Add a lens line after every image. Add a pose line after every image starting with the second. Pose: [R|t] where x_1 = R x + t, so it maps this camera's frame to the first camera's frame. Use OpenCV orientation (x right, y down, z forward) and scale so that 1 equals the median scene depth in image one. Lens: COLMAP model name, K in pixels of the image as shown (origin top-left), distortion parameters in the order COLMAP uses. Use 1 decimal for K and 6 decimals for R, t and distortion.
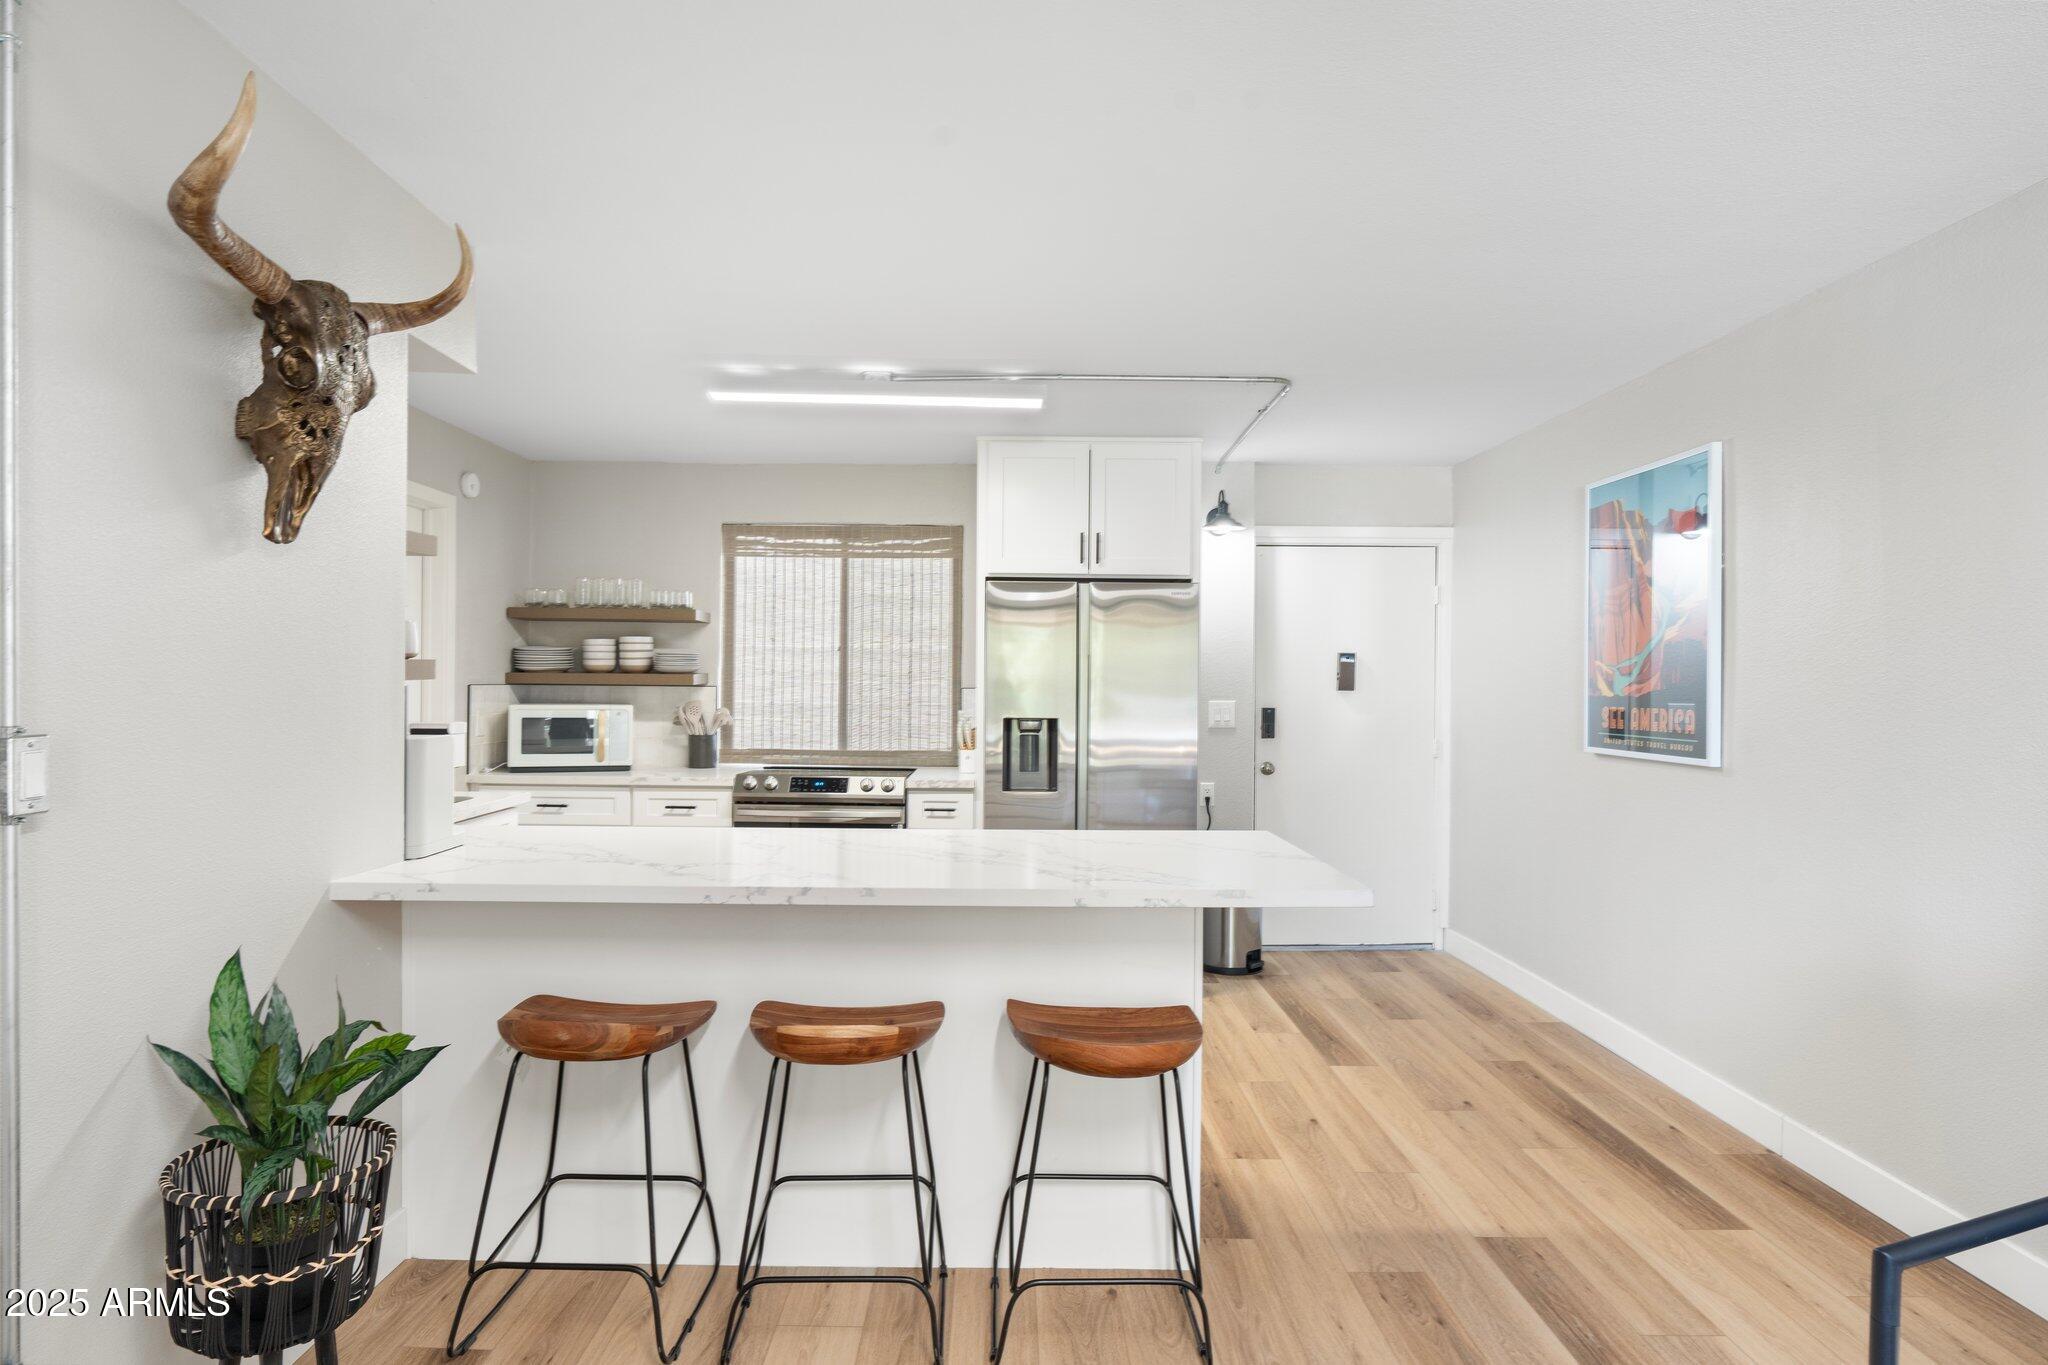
lens RADIAL K [[1154.3, 0, 1026.3], [0, 1154.3, 685.1], [0, 0, 1]] dist [0.000543, 0.000106]
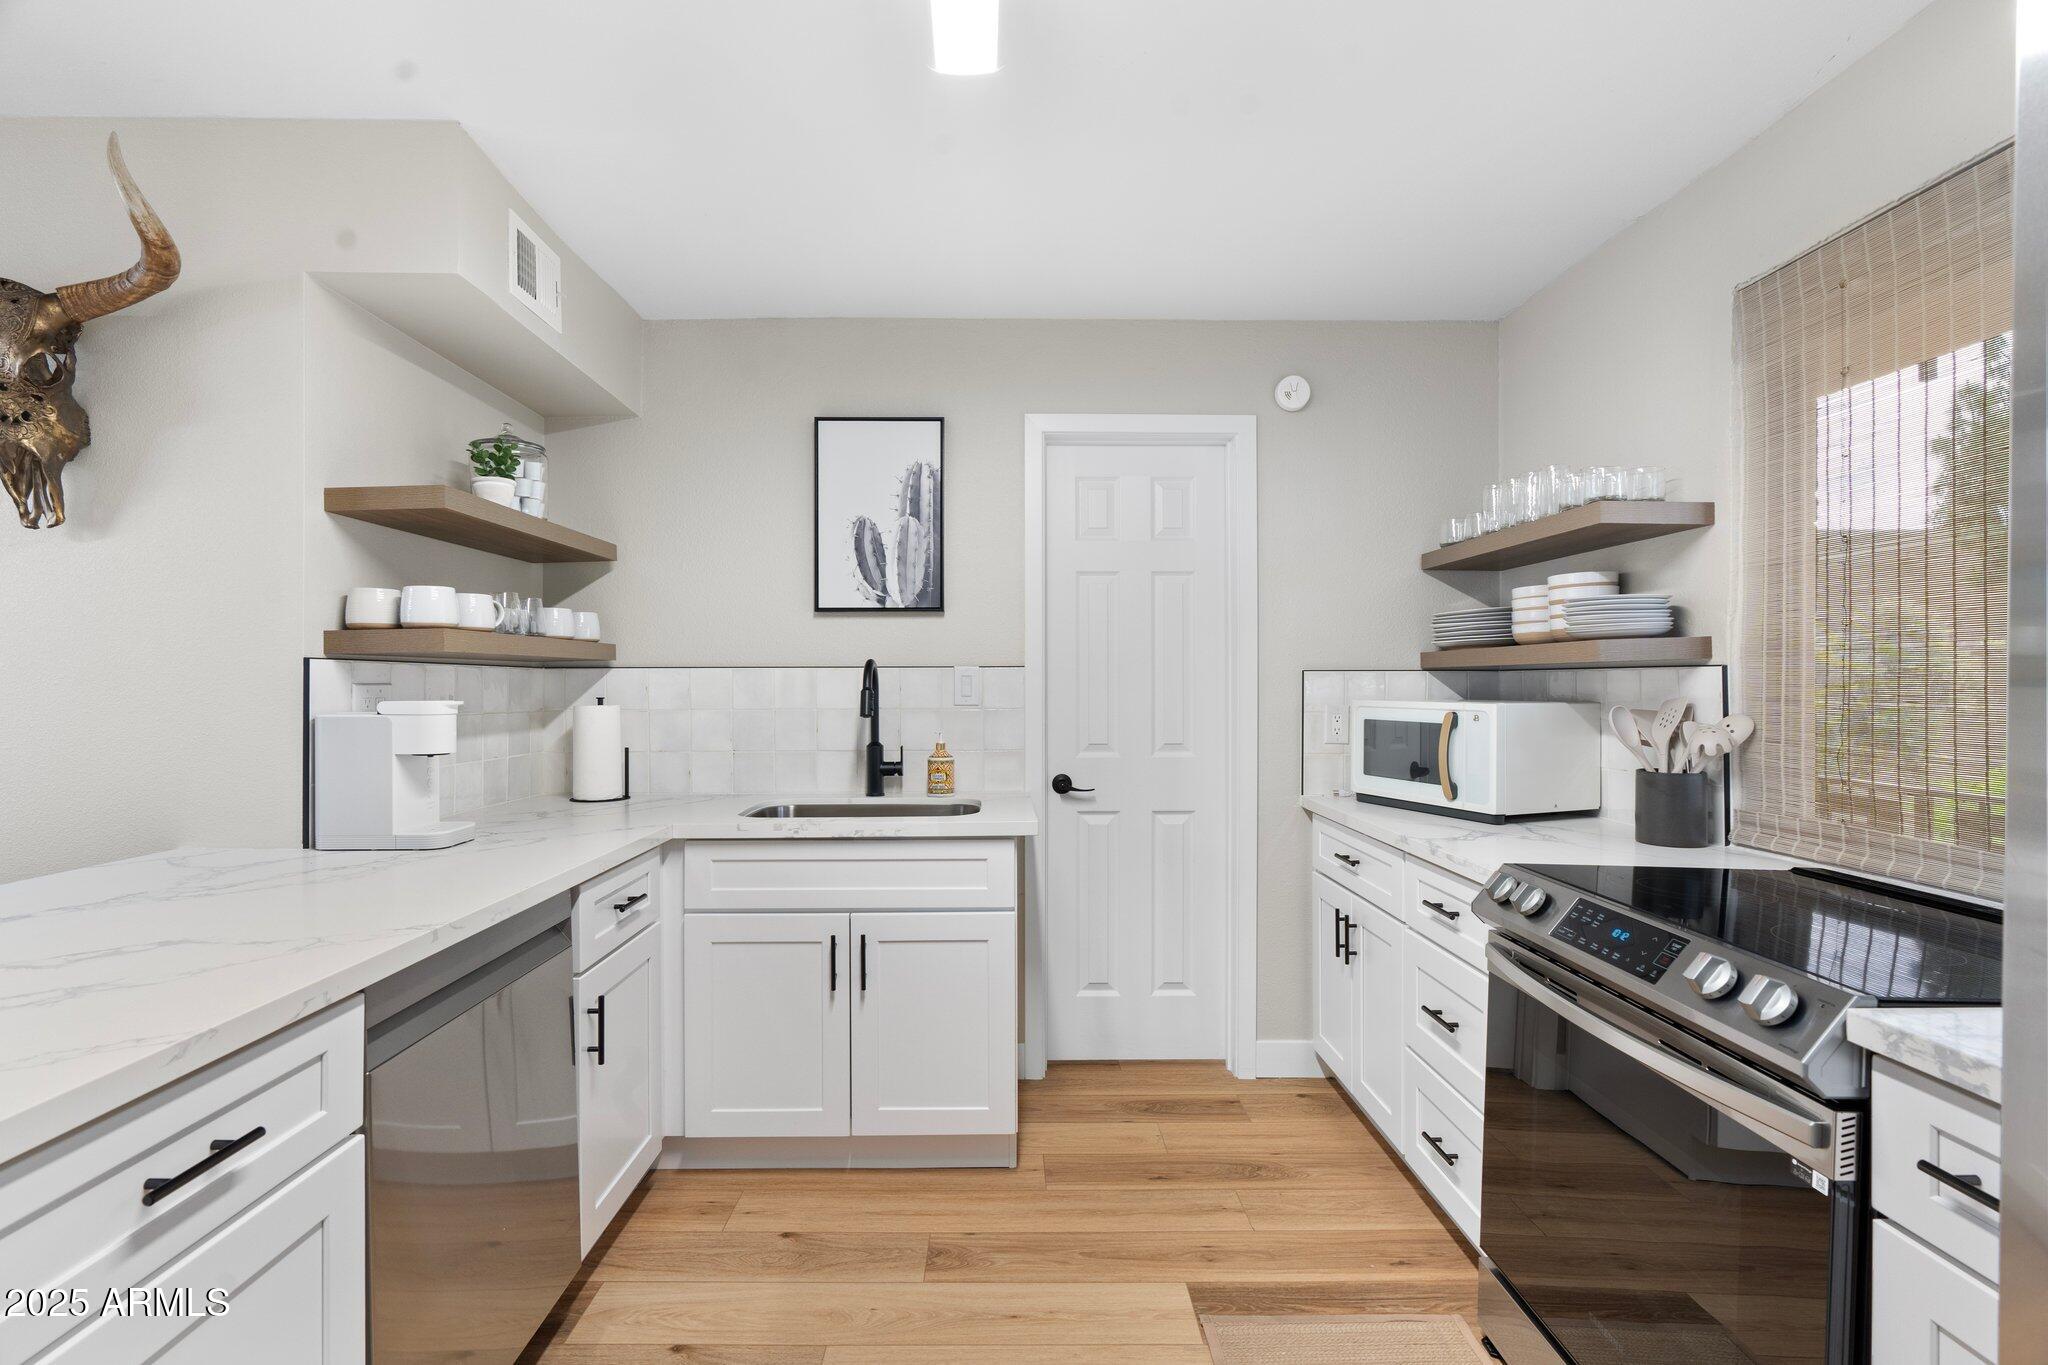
lens RADIAL K [[929.9, 0, 1012.4], [0, 929.9, 687.8], [0, 0, 1]] dist [-0.011511, 0.003244]
pose [[0.007418, -0.003607, -0.999966, 0.087917], [-0.000762, 0.999993, -0.003612, 0.011982], [0.999972, 0.000789, 0.007415, 0.760513]]
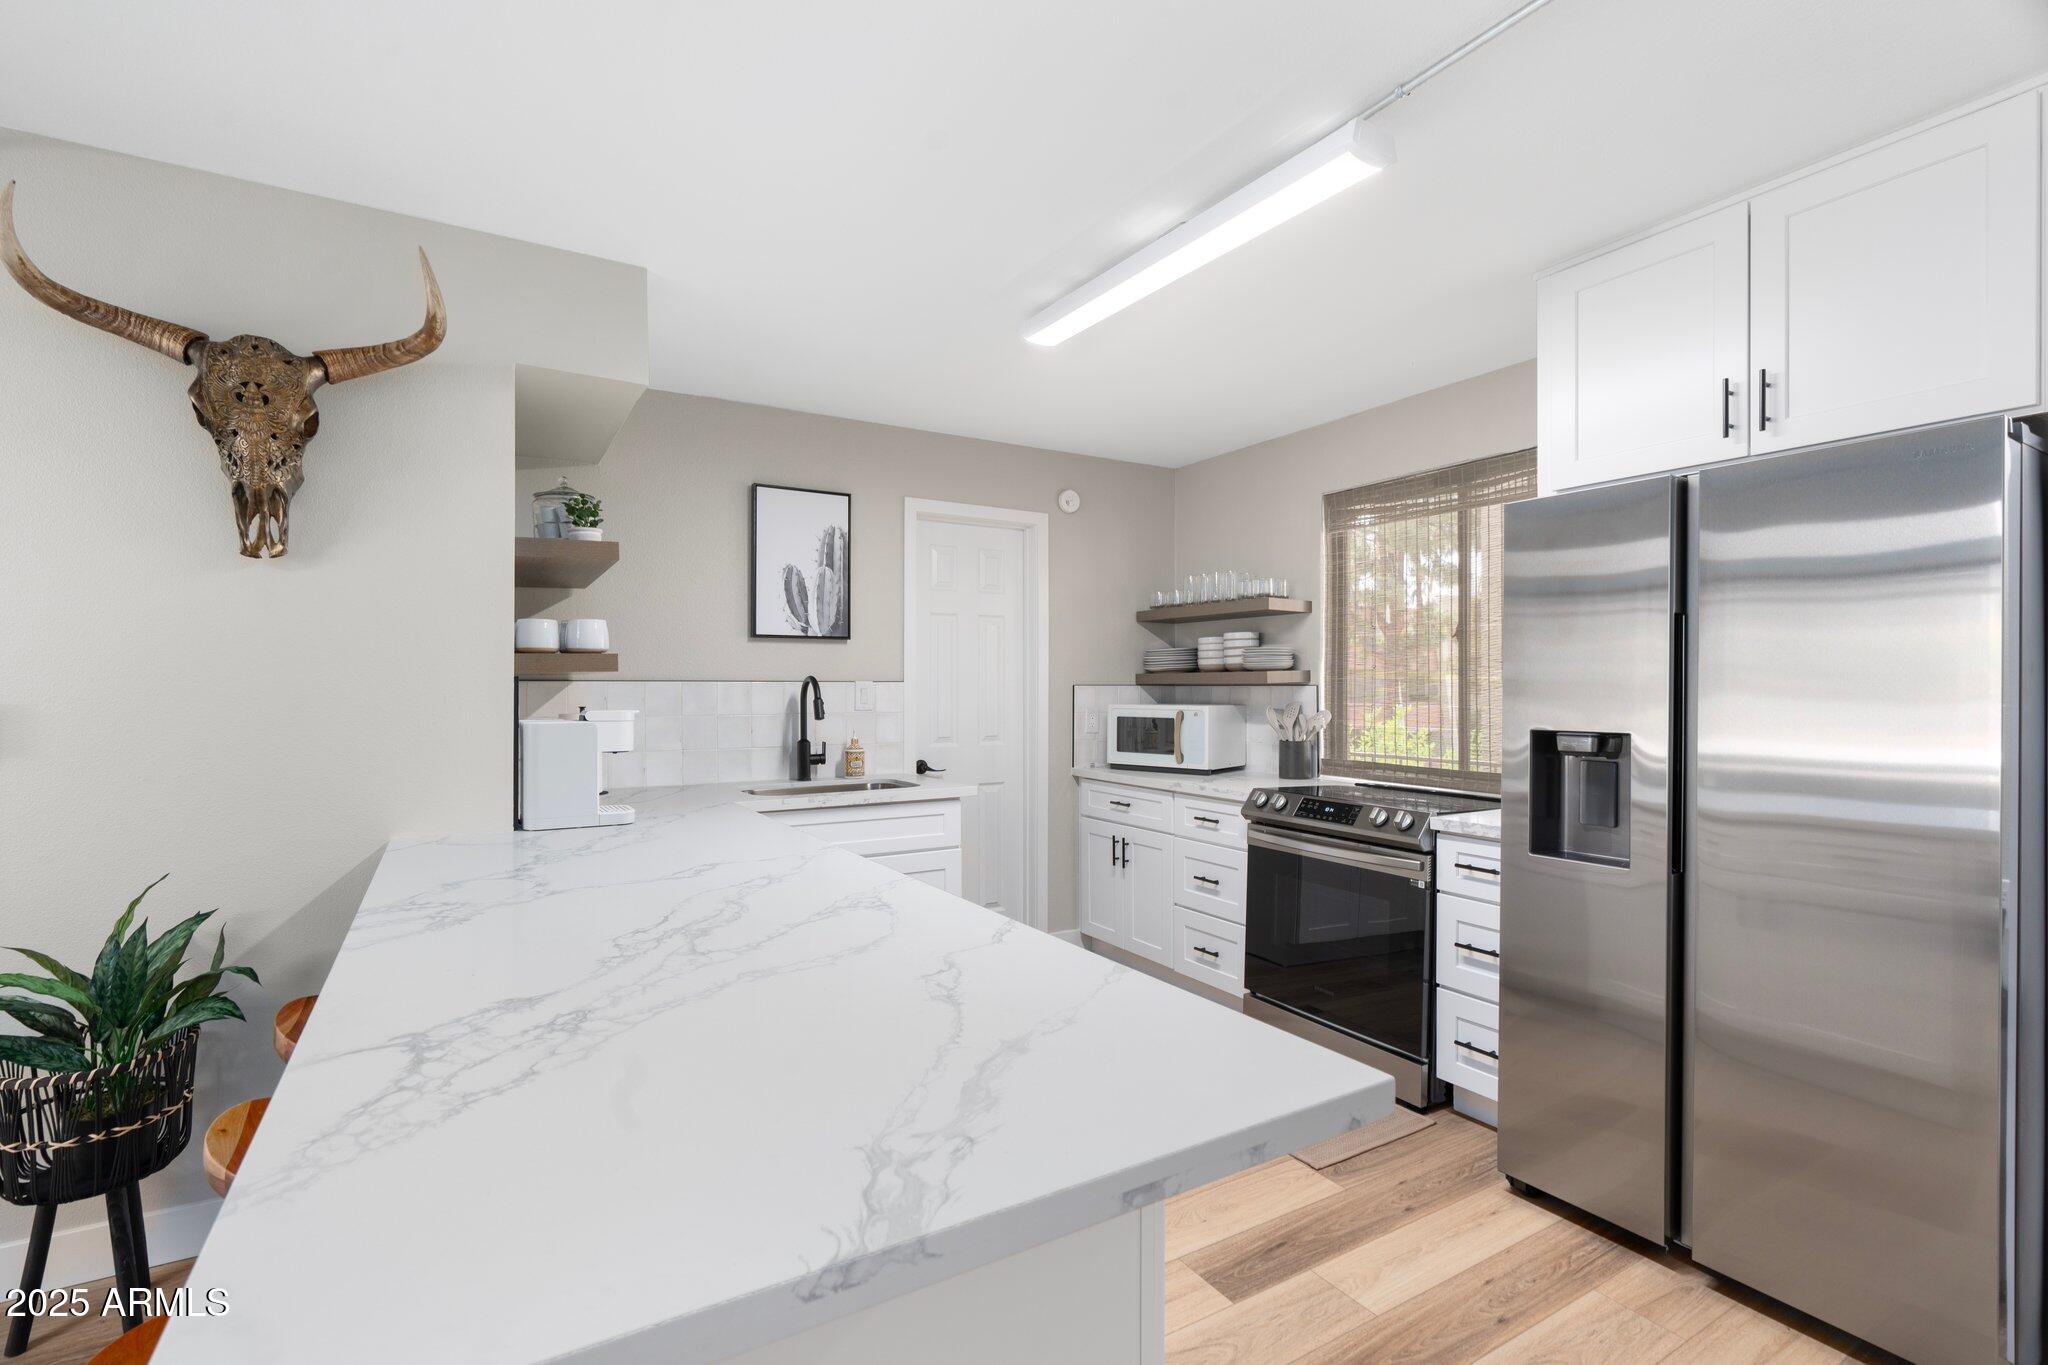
lens RADIAL K [[929.9, 0, 1007.0], [0, 929.9, 690.3], [0, 0, 1]] dist [-0.011511, 0.003244]
pose [[0.498691, -0.005991, -0.866759, 0.228427], [0.001792, 0.999981, -0.005881, 0.009140], [0.866778, 0.001380, 0.498692, 0.474859]]
